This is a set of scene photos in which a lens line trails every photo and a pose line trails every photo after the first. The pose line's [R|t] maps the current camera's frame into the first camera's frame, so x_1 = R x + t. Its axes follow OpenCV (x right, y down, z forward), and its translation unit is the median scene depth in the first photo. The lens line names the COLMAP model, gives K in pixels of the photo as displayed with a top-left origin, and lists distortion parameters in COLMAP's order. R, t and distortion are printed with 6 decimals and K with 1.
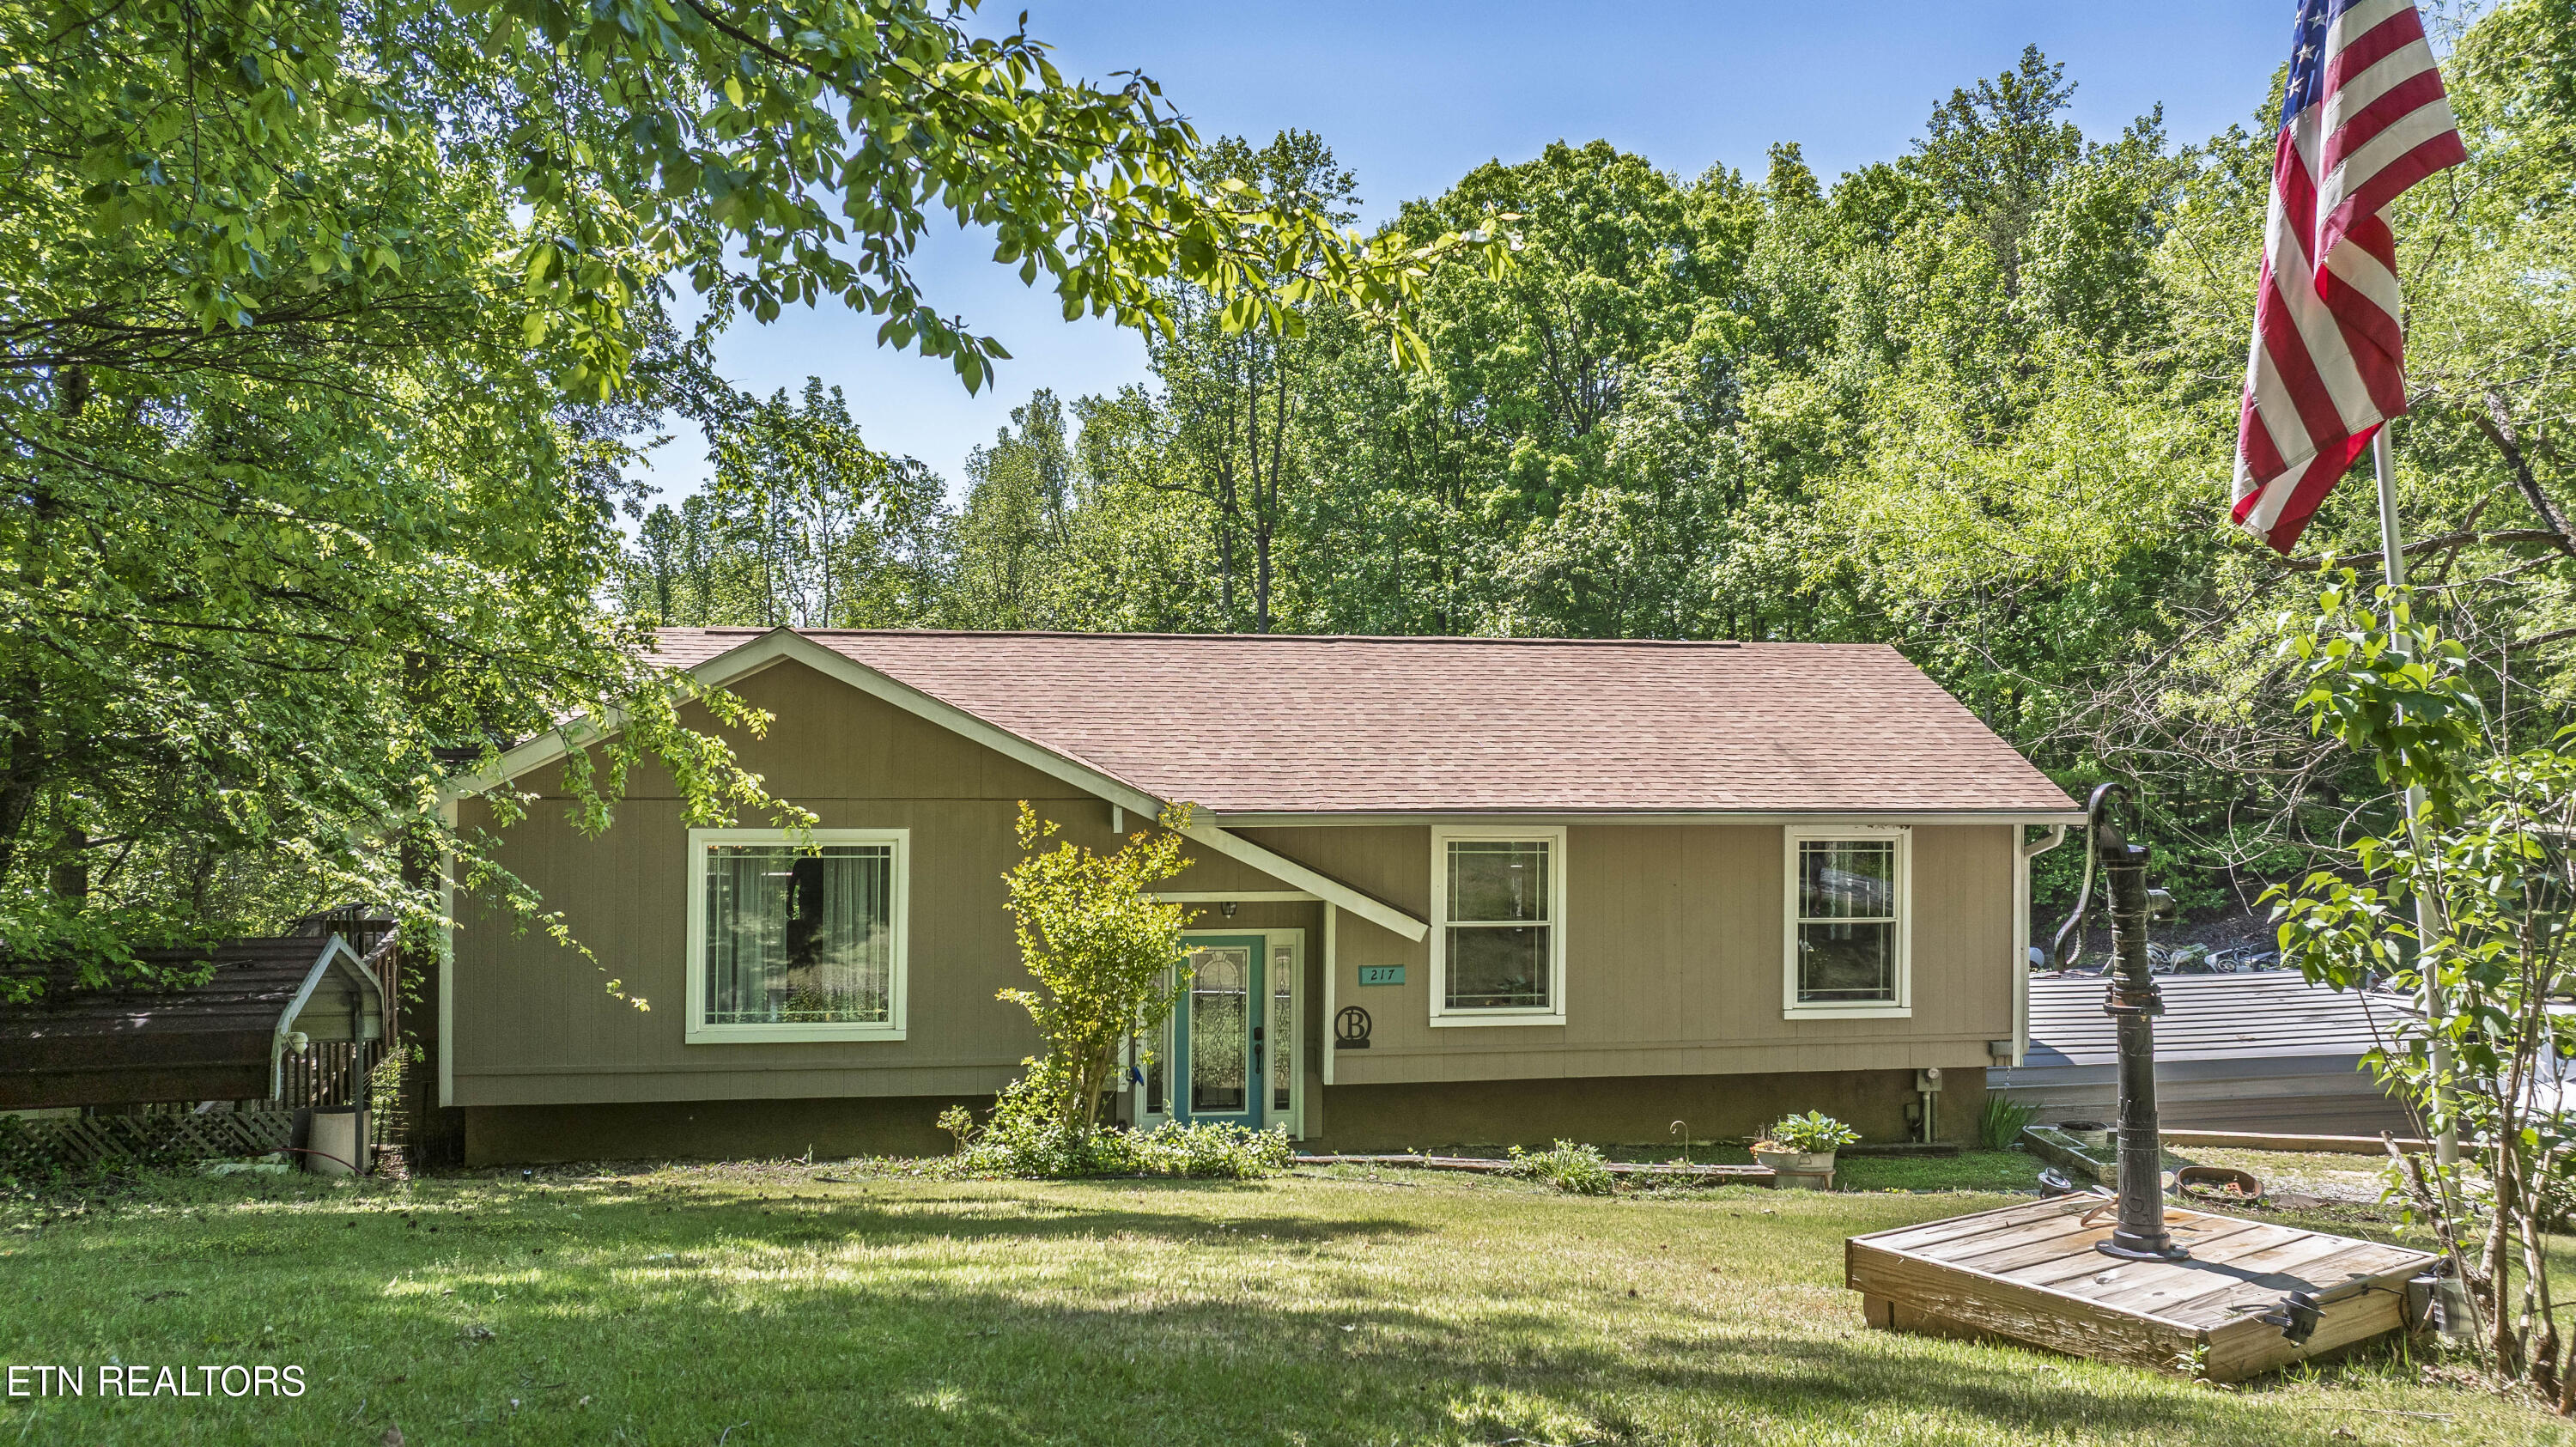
lens RADIAL K [[1817.7, 0, 1287.6], [0, 1817.7, 776.7], [0, 0, 1]] dist [0.052940, 0.001621]
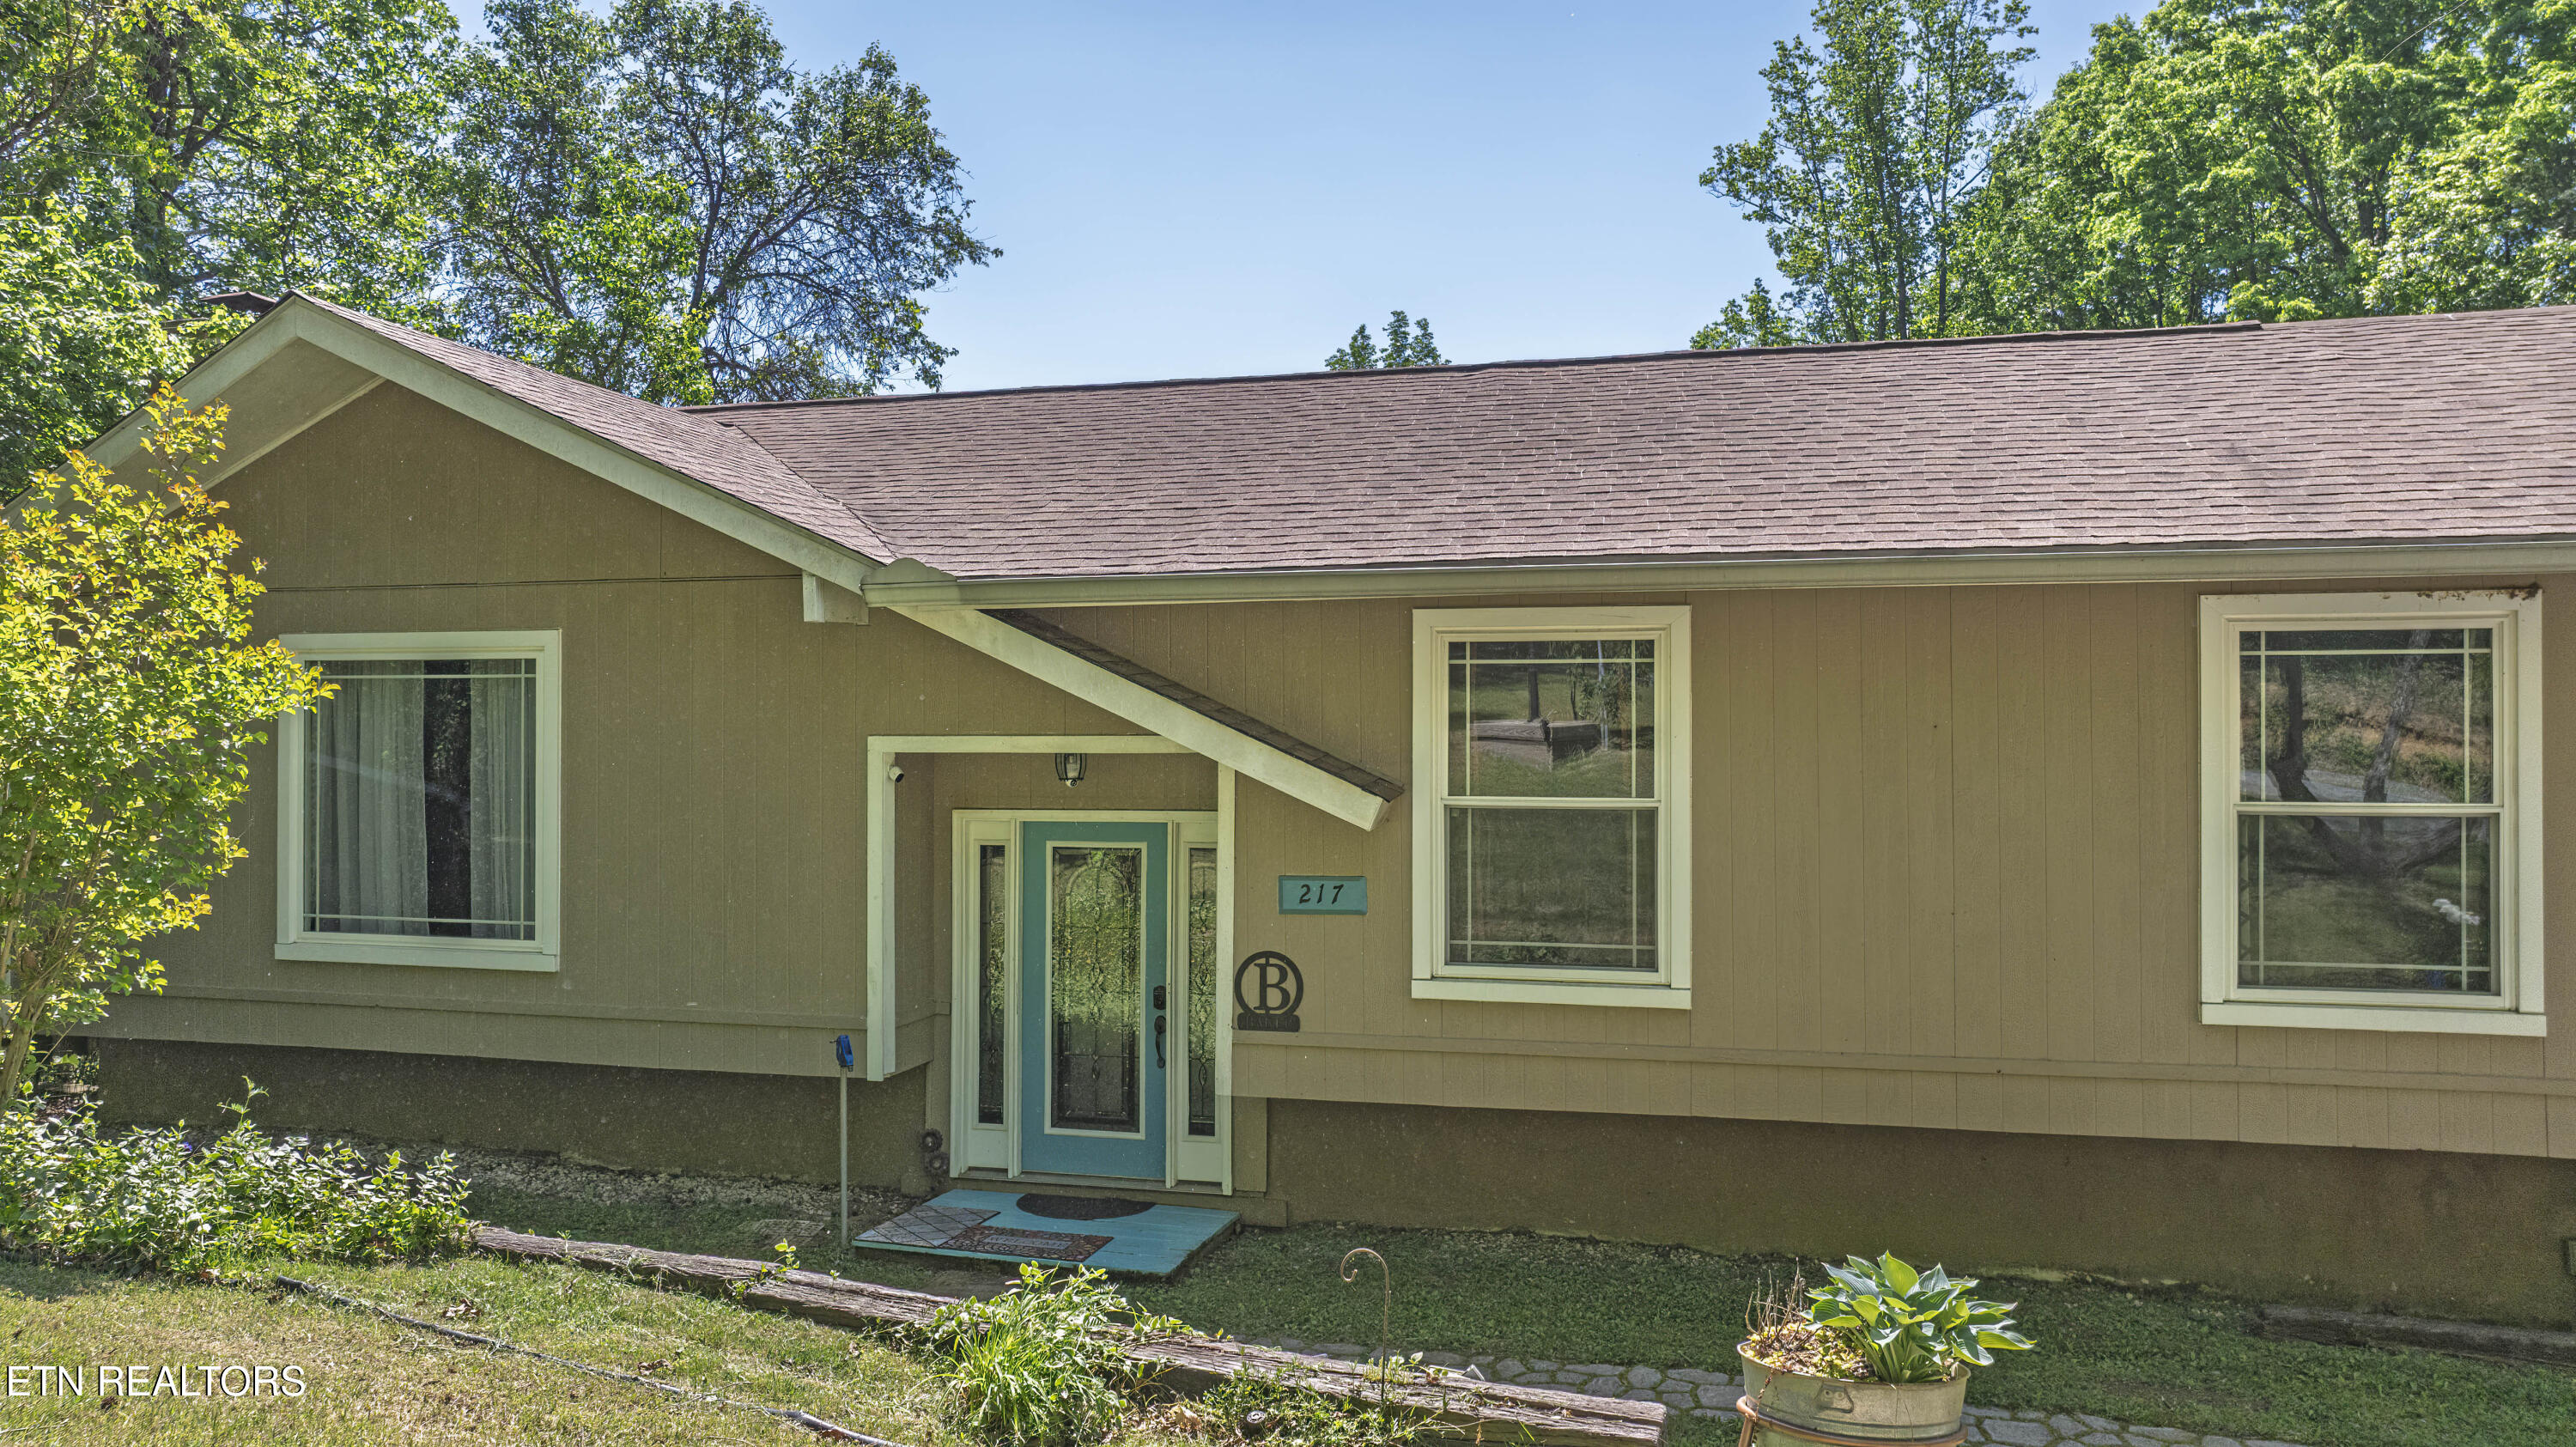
lens RADIAL K [[1820.1, 0, 1288.0], [0, 1820.1, 723.5], [0, 0, 1]] dist [0.003022, 0.010551]
pose [[0.911785, -0.011148, -0.410518, 0.256006], [-0.001476, 0.999536, -0.030420, 0.073937], [0.410666, 0.028343, 0.911345, 0.503345]]
